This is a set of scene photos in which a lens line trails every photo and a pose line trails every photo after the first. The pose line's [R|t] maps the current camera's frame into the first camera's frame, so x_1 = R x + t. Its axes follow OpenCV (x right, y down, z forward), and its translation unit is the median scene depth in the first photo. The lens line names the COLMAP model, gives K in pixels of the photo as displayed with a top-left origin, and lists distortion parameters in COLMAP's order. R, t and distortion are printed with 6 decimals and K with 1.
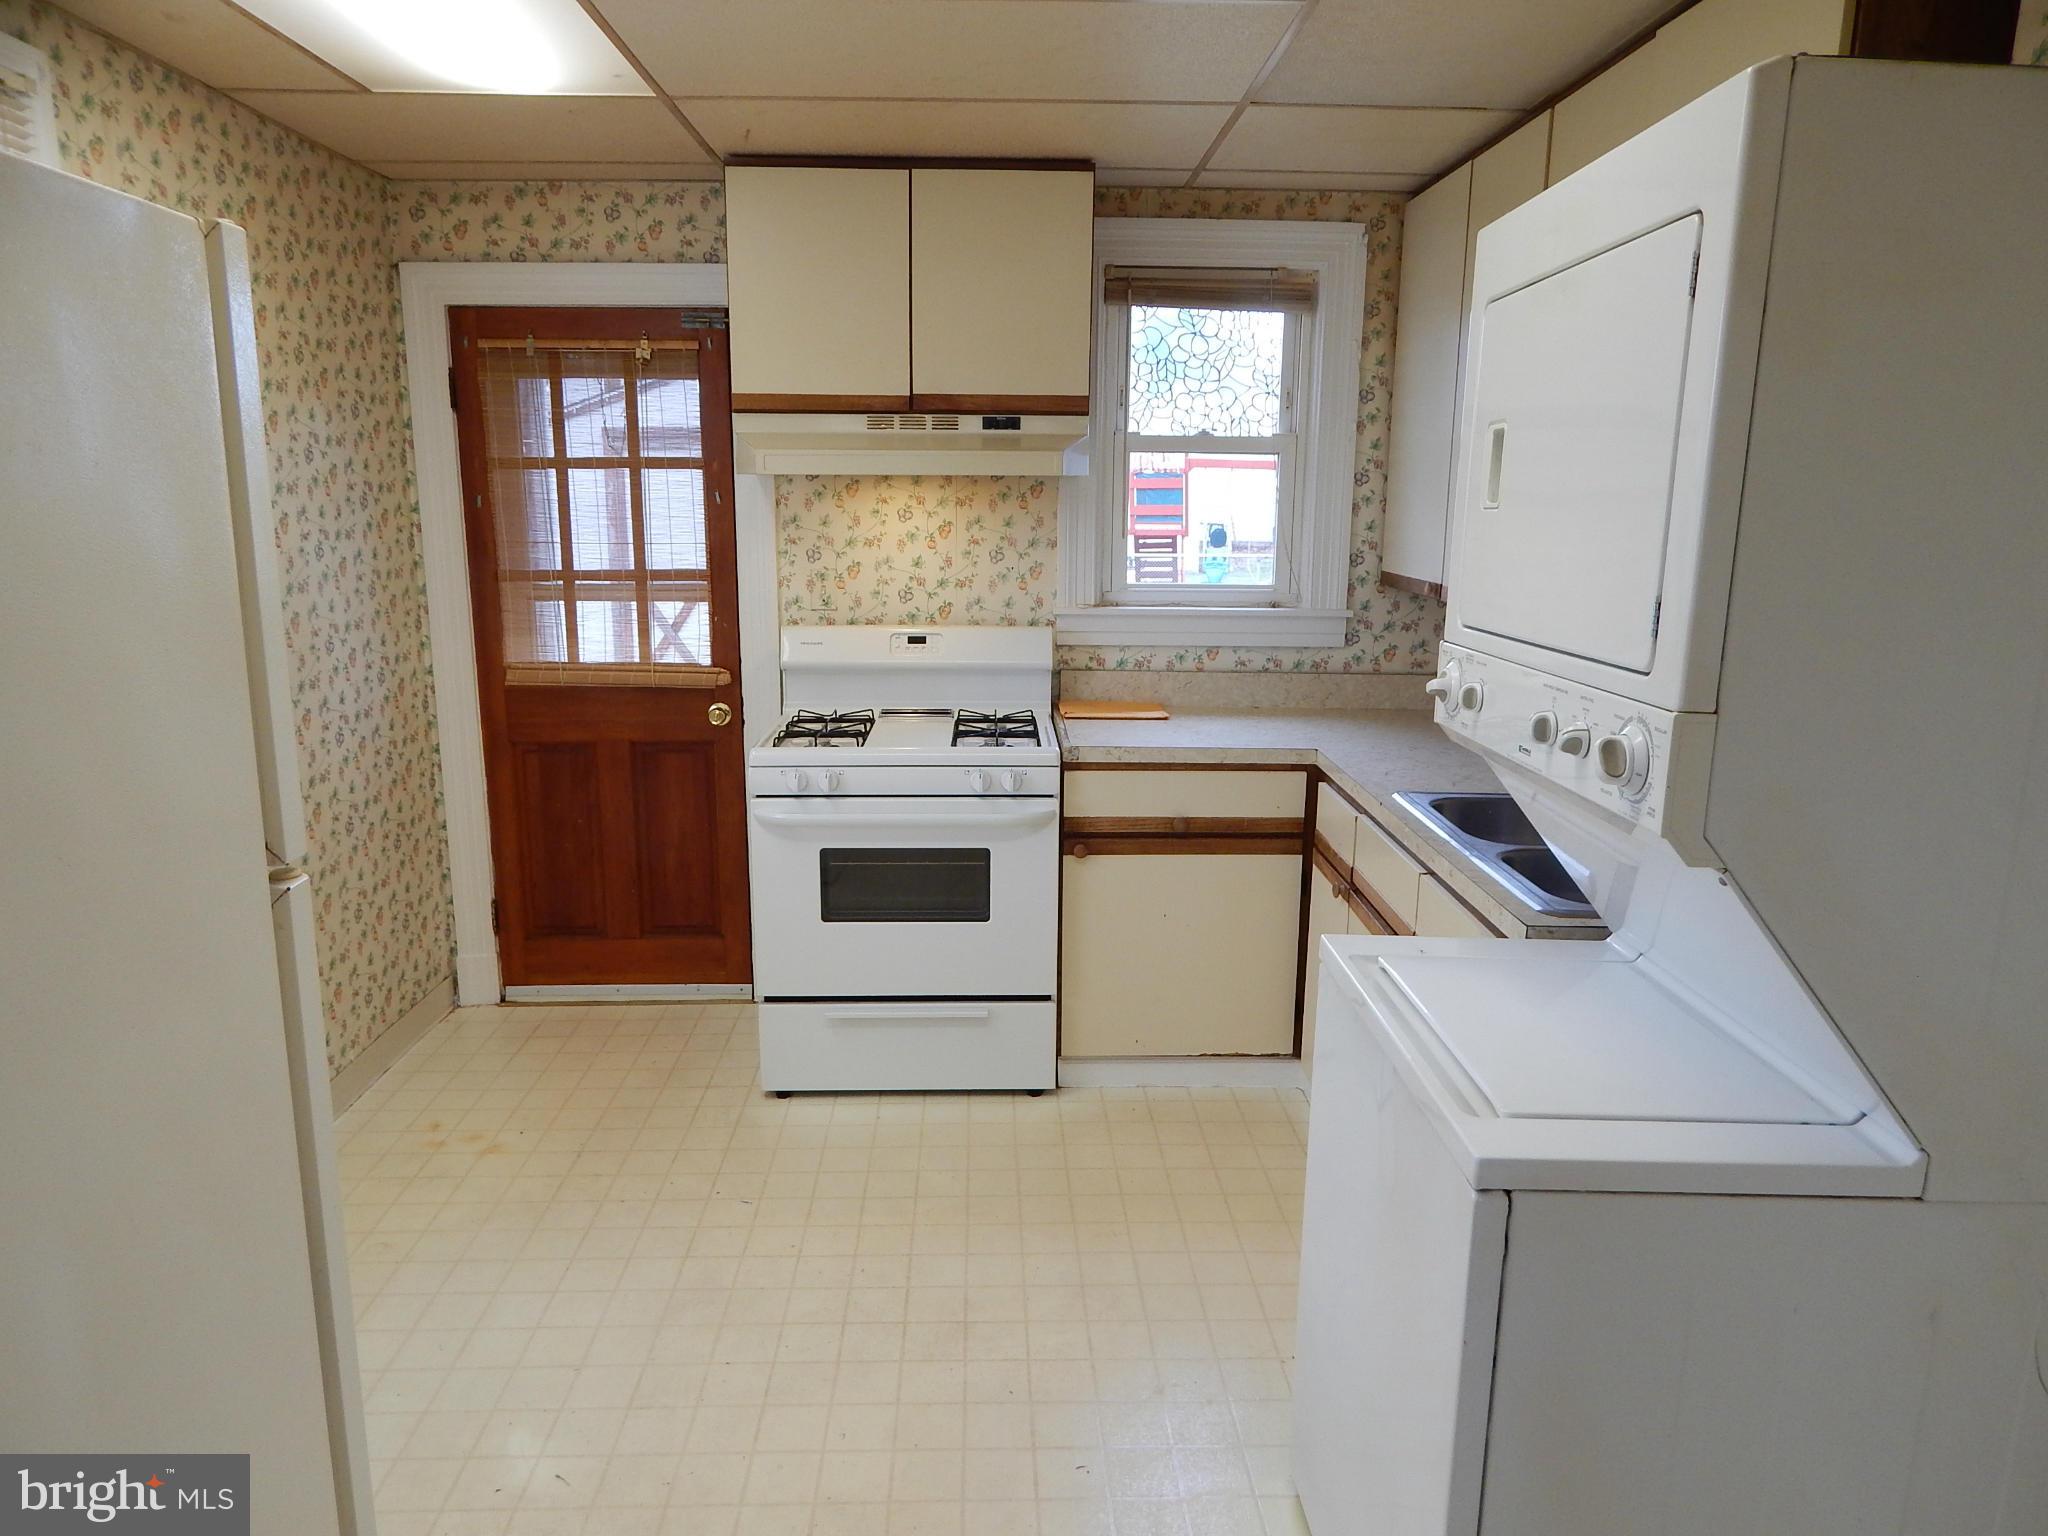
lens RADIAL K [[1368.8, 0, 1020.3], [0, 1368.8, 746.0], [0, 0, 1]] dist [0.008909, -0.004289]
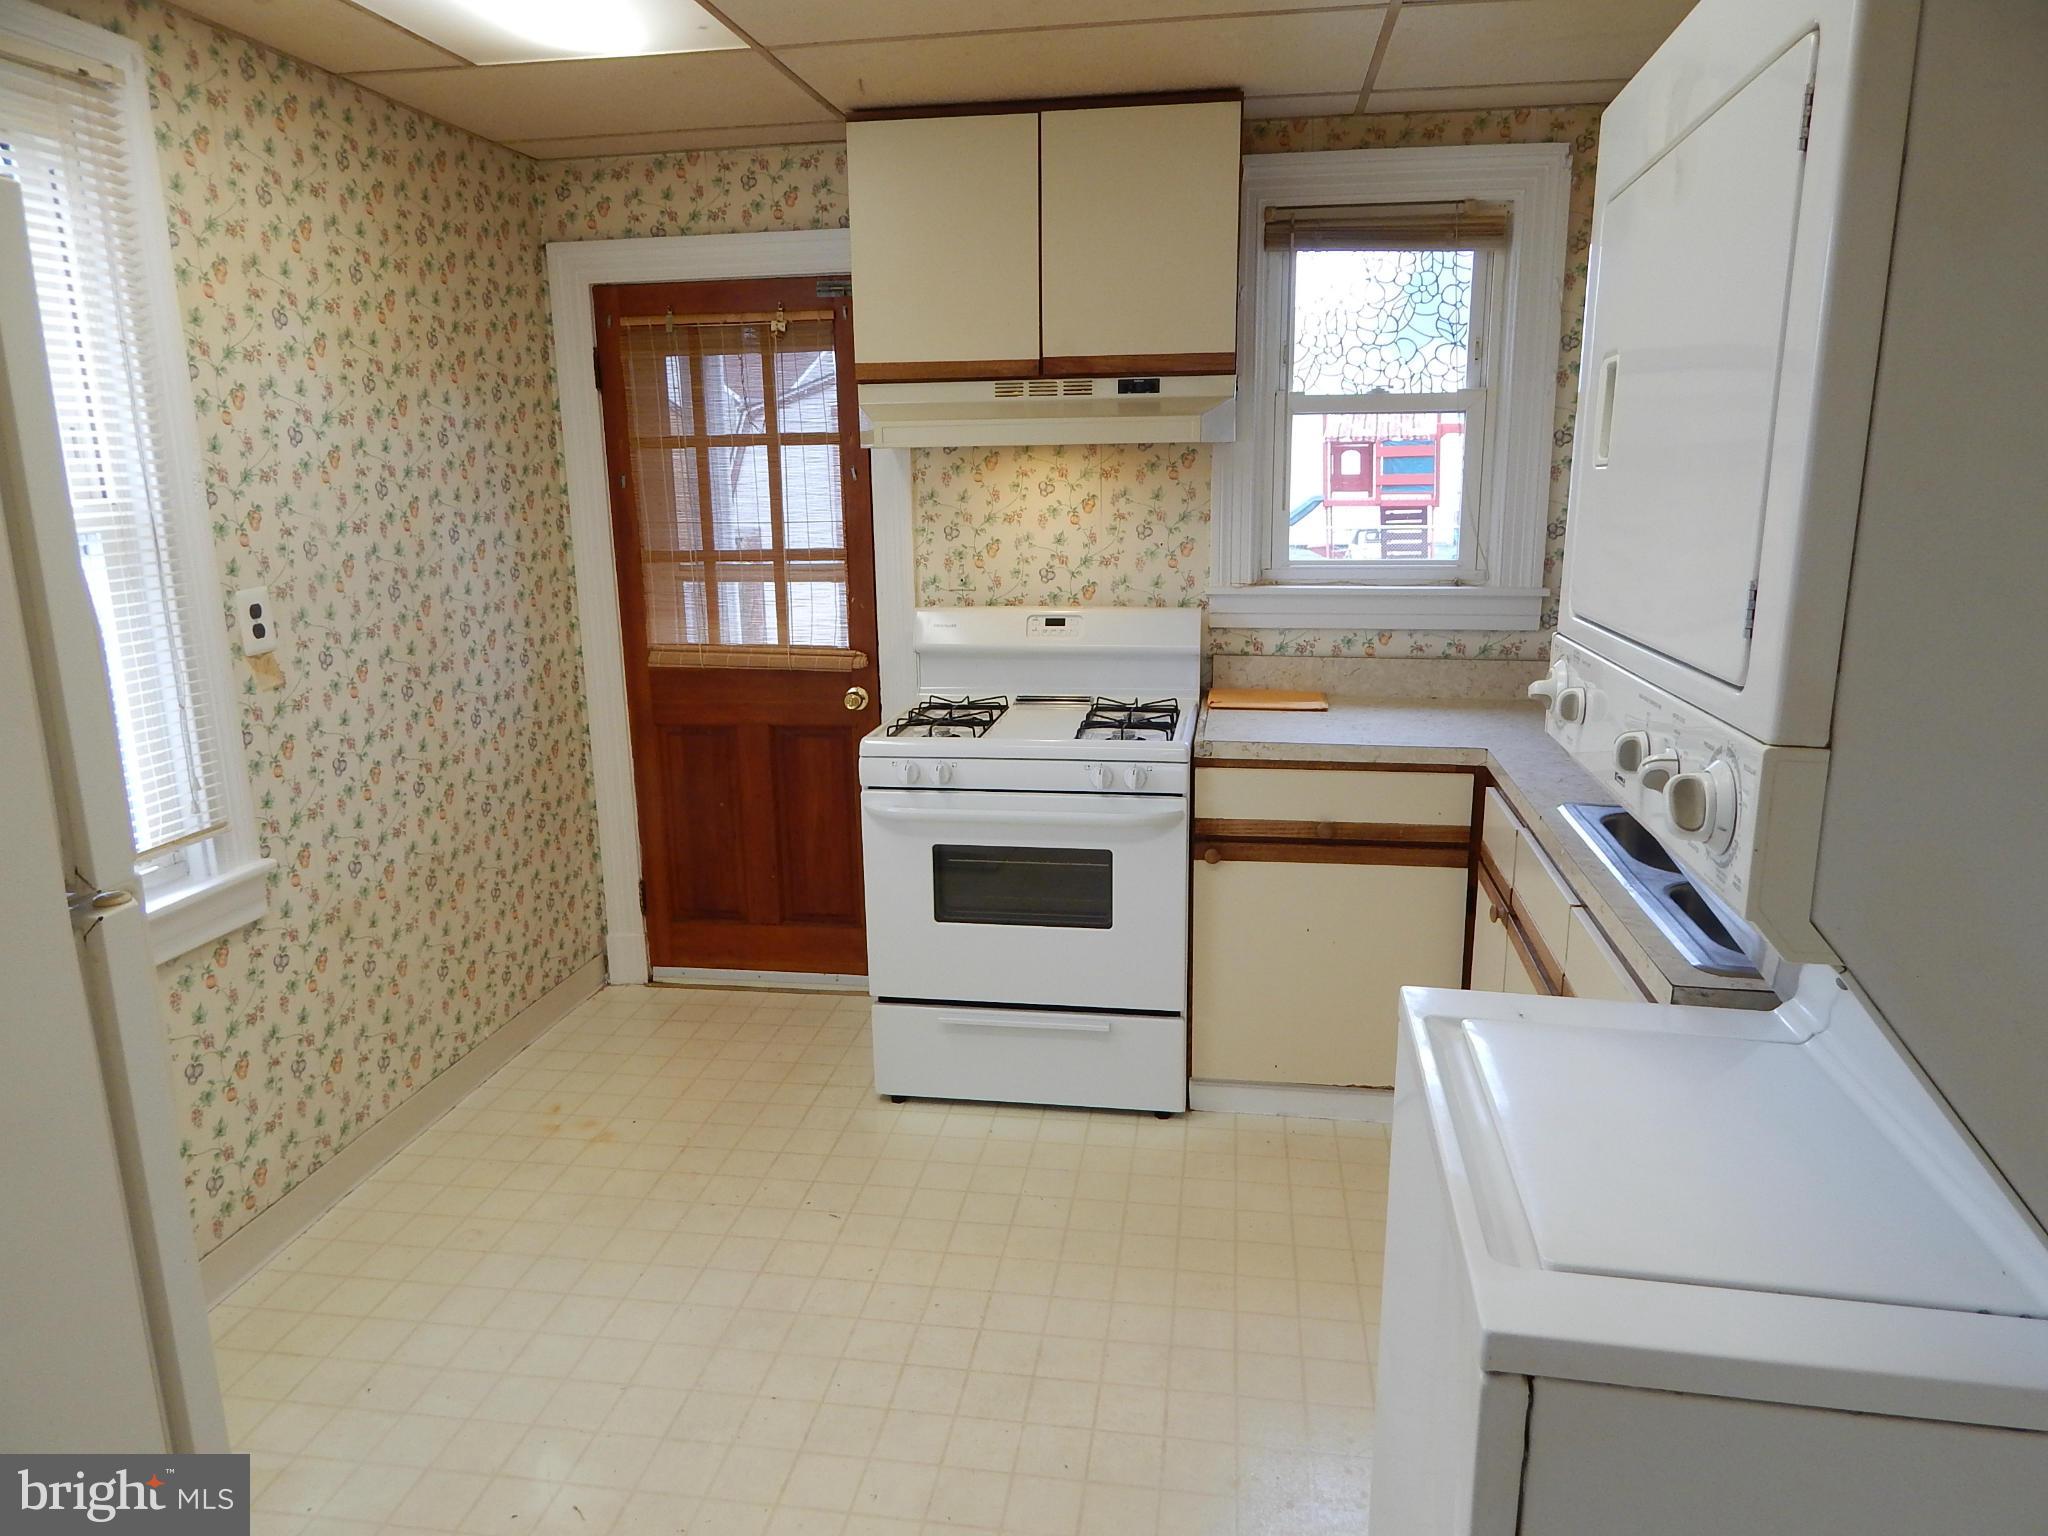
lens RADIAL K [[1358.1, 0, 1027.8], [0, 1358.1, 745.6], [0, 0, 1]] dist [0.008903, -0.011536]
pose [[0.982433, 0.018544, -0.185690, 0.083043], [-0.015045, 0.999682, 0.020236, -0.011890], [0.186007, -0.017087, 0.982400, 0.085247]]
